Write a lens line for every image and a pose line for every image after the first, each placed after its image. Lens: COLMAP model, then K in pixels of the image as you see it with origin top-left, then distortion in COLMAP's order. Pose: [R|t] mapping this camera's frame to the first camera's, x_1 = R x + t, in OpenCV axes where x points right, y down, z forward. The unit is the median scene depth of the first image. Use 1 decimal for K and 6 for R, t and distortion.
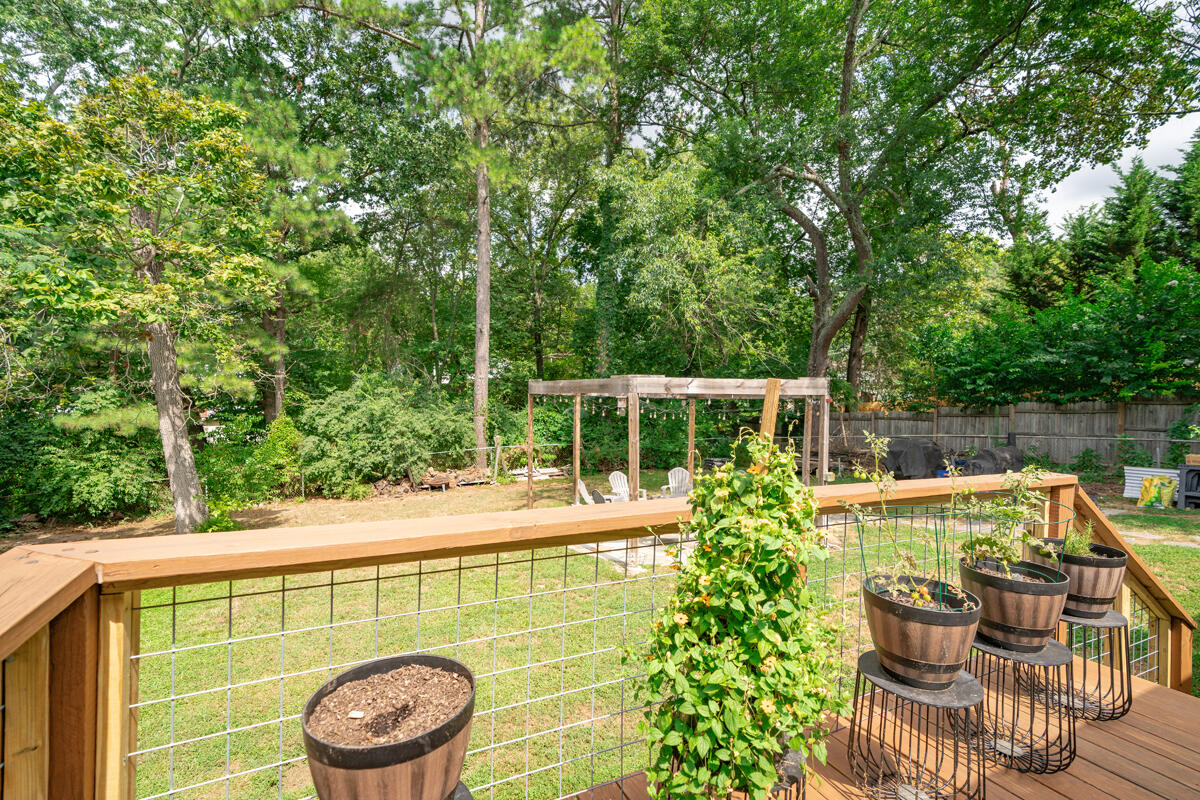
lens RADIAL K [[540.3, 0, 593.9], [0, 540.3, 404.9], [0, 0, 1]] dist [0.001432, 0.000295]
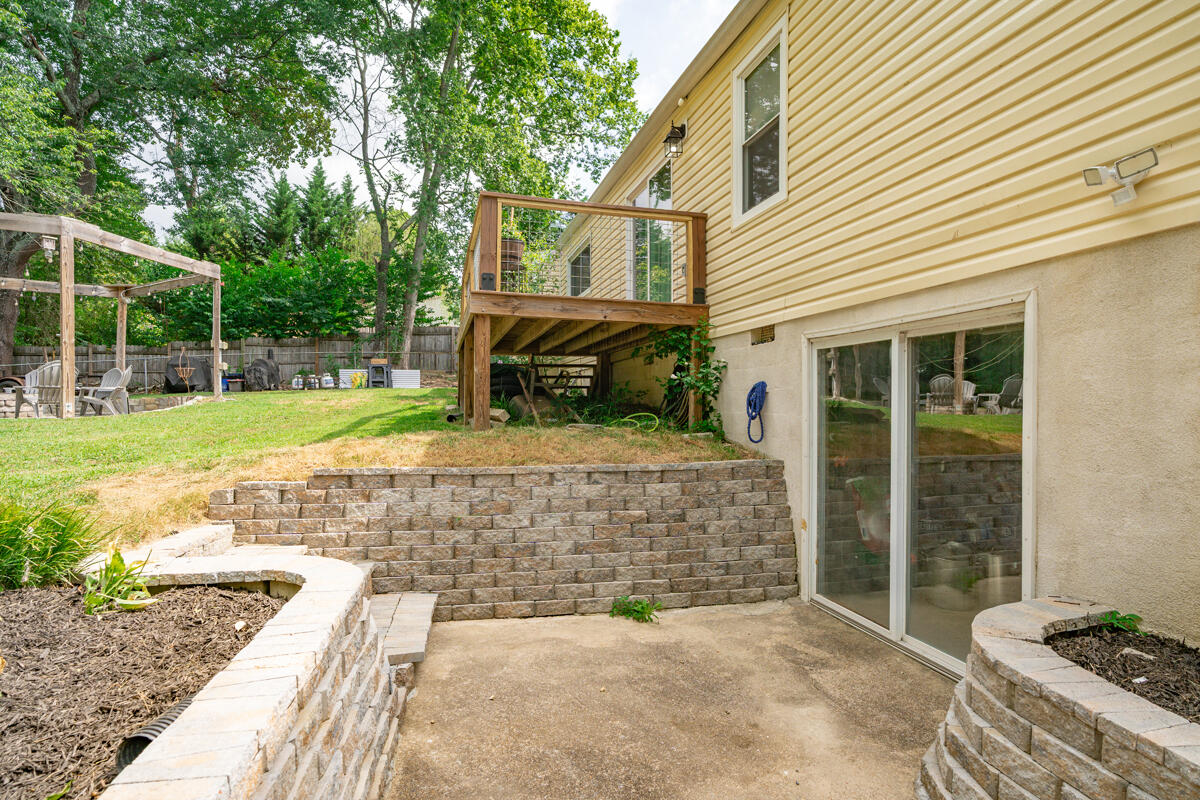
lens RADIAL K [[610.1, 0, 598.1], [0, 610.1, 409.3], [0, 0, 1]] dist [-0.005371, -0.000918]
pose [[0.202093, -0.014550, 0.979258, -0.333378], [0.005610, 0.999890, 0.013698, 0.116298], [-0.979350, 0.002725, 0.202152, -0.050546]]
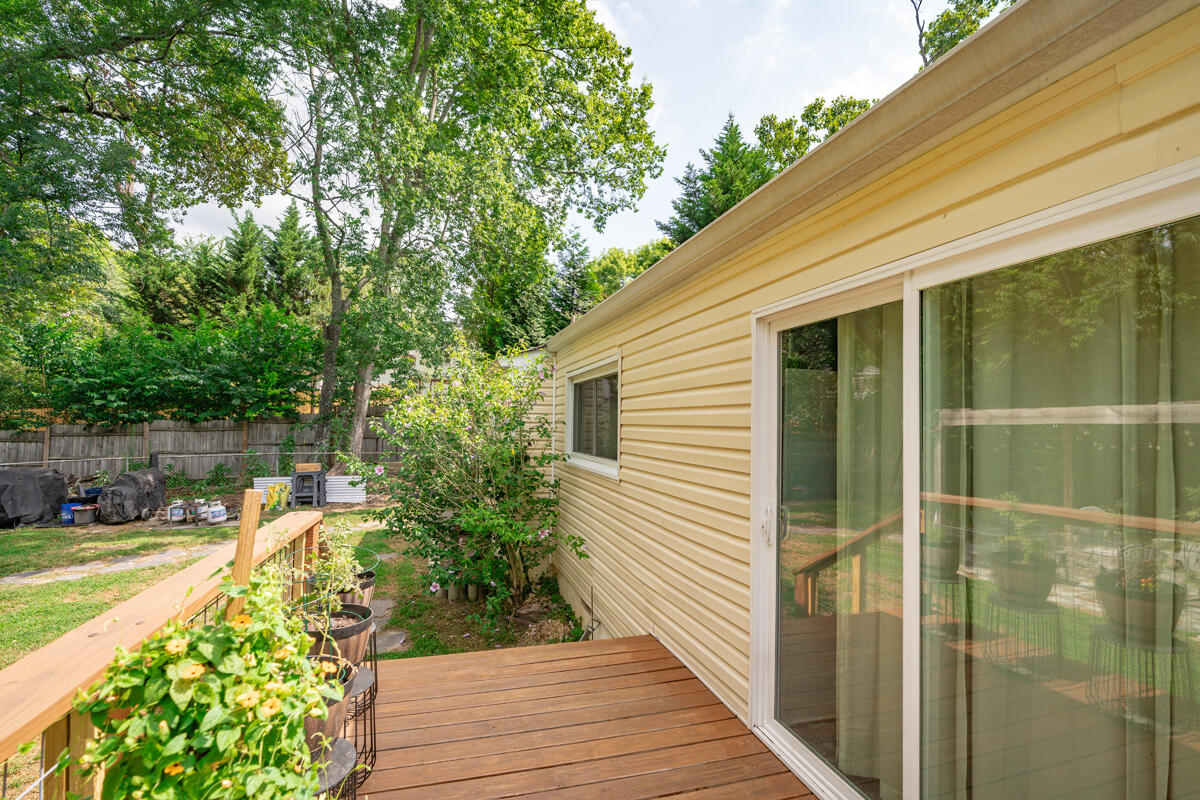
lens RADIAL K [[548.6, 0, 601.1], [0, 548.6, 409.8], [0, 0, 1]] dist [-0.004440, 0.000431]
pose [[0.184380, 0.017201, 0.982705, -0.022532], [-0.006245, 0.999847, -0.016329, -0.010053], [-0.982835, -0.003127, 0.184459, 0.027588]]
